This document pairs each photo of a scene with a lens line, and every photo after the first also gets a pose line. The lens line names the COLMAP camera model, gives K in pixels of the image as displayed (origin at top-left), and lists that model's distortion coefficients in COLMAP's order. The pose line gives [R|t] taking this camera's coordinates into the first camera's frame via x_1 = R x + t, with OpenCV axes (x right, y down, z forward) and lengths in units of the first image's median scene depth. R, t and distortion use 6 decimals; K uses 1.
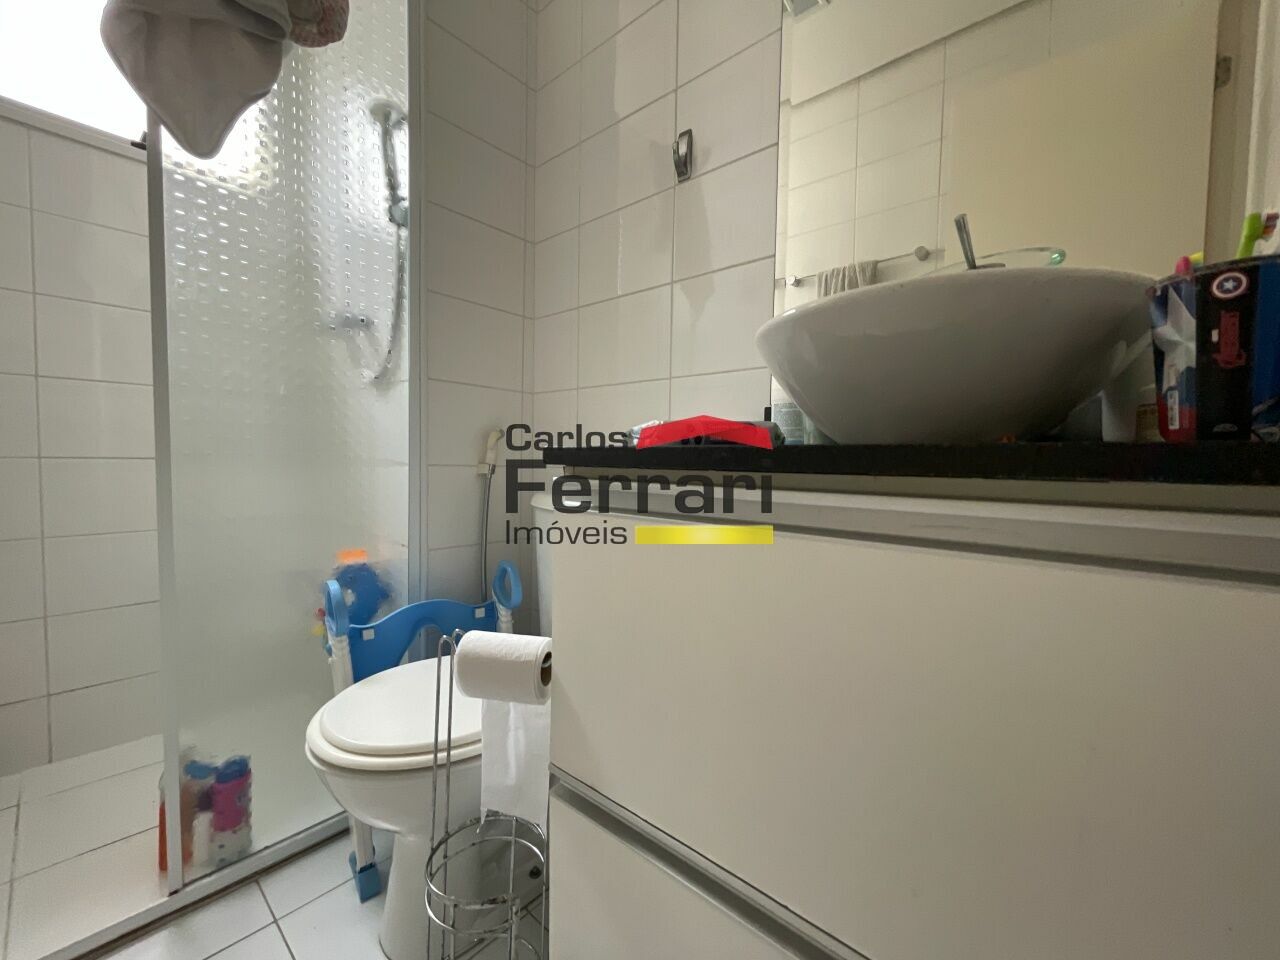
lens RADIAL K [[522.8, 0, 645.9], [0, 522.8, 488.4], [0, 0, 1]] dist [0.001146, -0.000082]
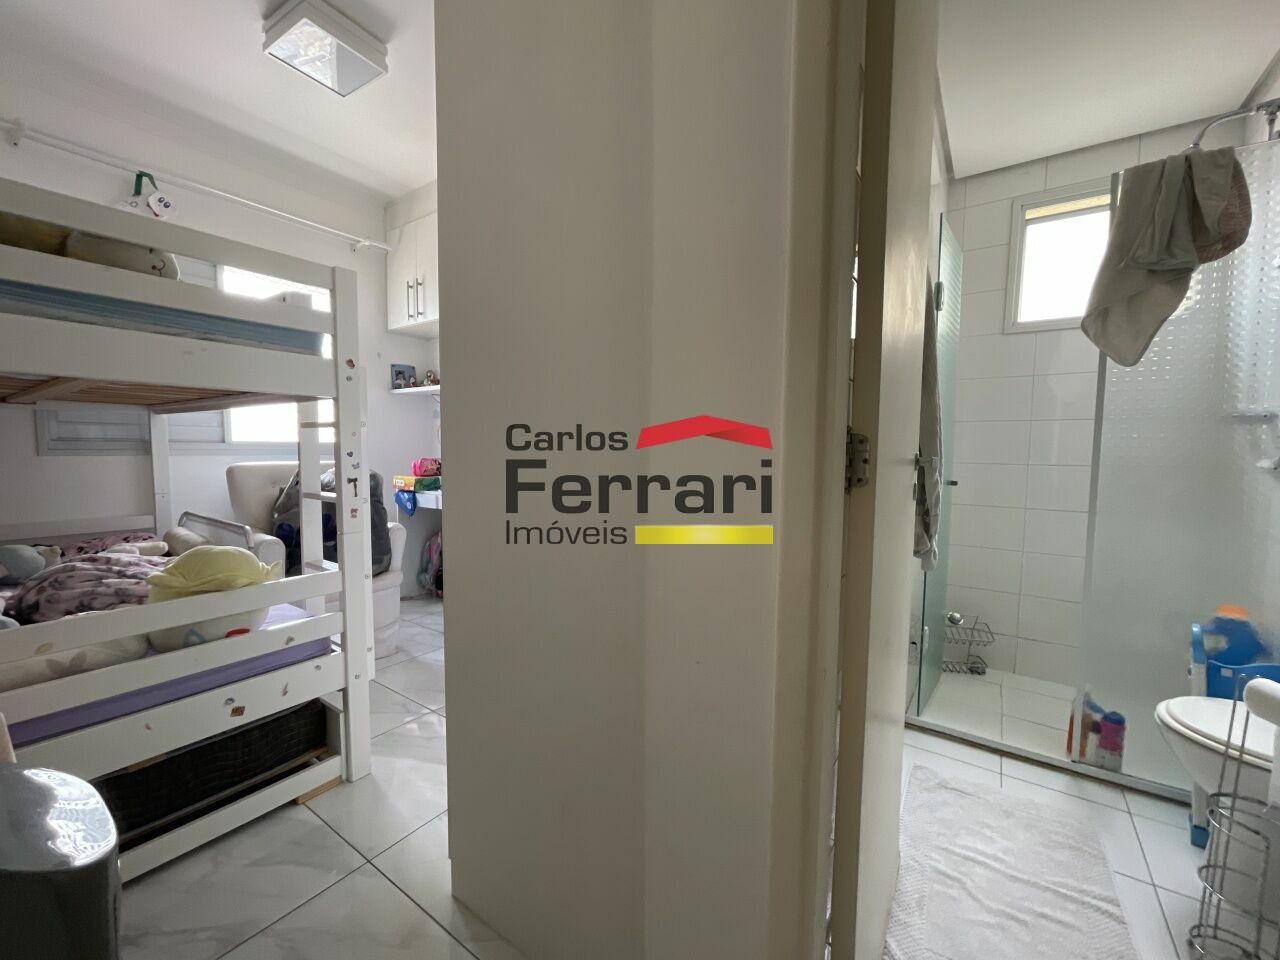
lens RADIAL K [[522.8, 0, 645.9], [0, 522.8, 488.4], [0, 0, 1]] dist [0.001146, -0.000082]
pose [[0.111641, 0.062563, -0.991777, 0.663735], [-0.047401, 0.997216, 0.057571, -0.217086], [0.992618, 0.040584, 0.114295, -0.709604]]
